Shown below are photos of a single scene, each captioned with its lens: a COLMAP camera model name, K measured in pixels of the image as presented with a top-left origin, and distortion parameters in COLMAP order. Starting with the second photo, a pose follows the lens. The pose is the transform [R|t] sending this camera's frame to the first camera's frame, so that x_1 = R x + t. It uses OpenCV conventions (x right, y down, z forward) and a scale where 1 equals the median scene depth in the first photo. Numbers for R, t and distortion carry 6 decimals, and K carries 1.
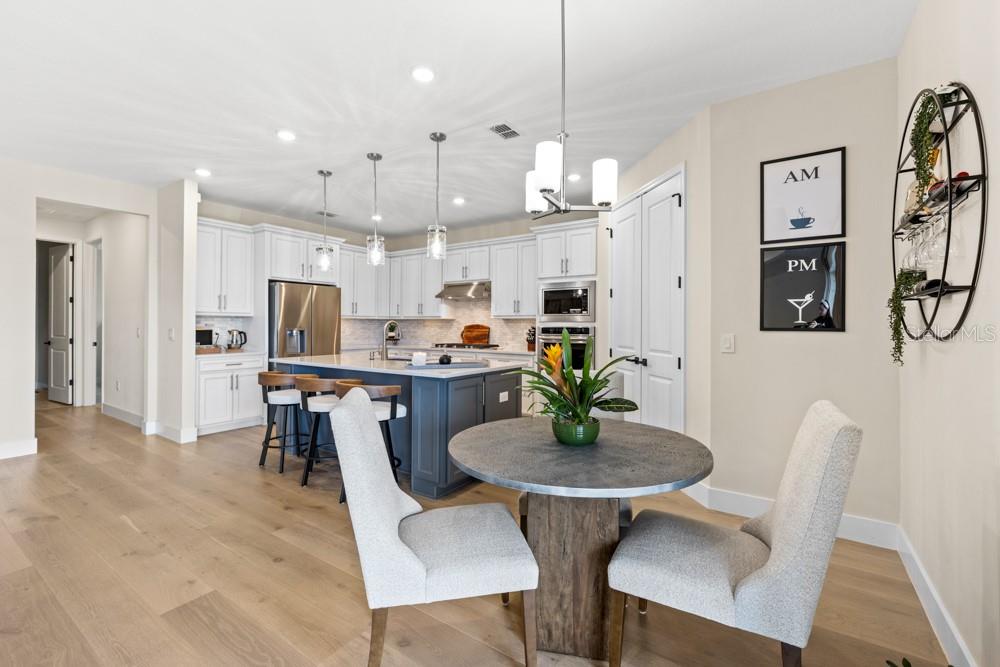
lens RADIAL K [[430.9, 0, 501.4], [0, 430.9, 327.8], [0, 0, 1]] dist [0.000888, 0.000509]
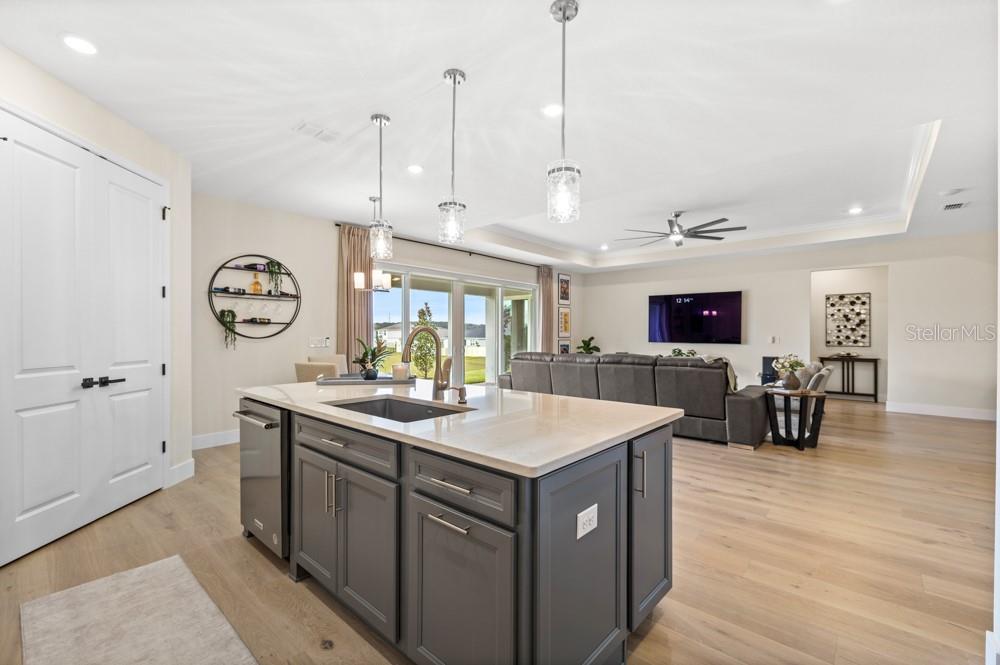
lens RADIAL K [[430.9, 0, 499.1], [0, 430.9, 330.0], [0, 0, 1]] dist [0.000888, 0.000509]
pose [[-0.990808, -0.003465, 0.135234, -0.331294], [-0.004356, 0.999971, -0.006289, -0.006660], [-0.135208, -0.006821, -0.990794, 1.202743]]
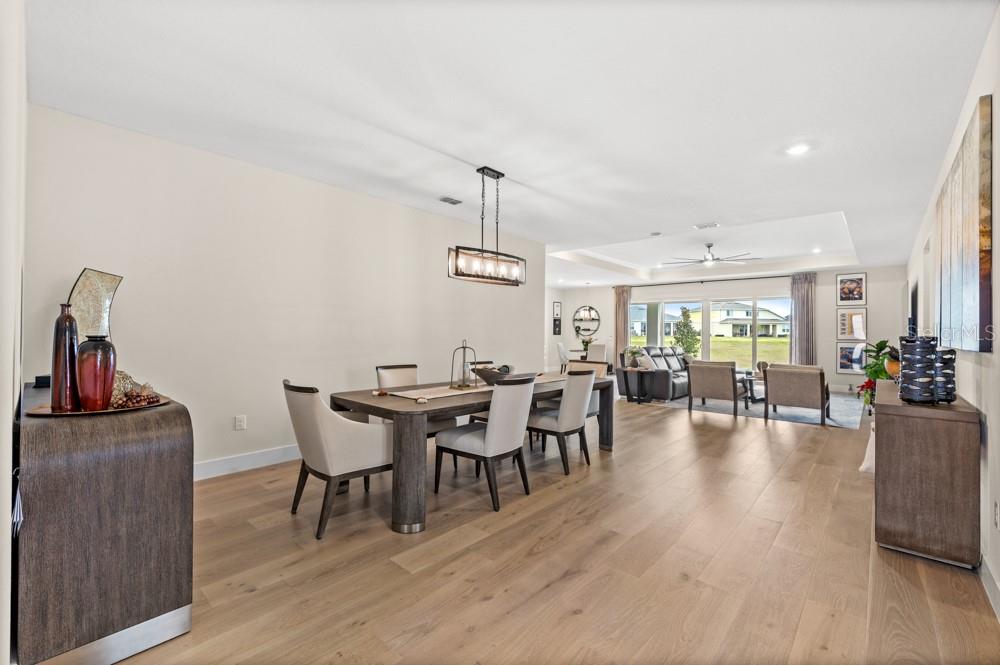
lens RADIAL K [[430.9, 0, 492.6], [0, 430.9, 331.6], [0, 0, 1]] dist [0.000888, 0.000509]
pose [[0.157542, 0.000158, 0.987512, -2.413246], [-0.004108, 0.999991, 0.000496, -0.016126], [-0.987504, -0.004135, 0.157541, 0.480717]]
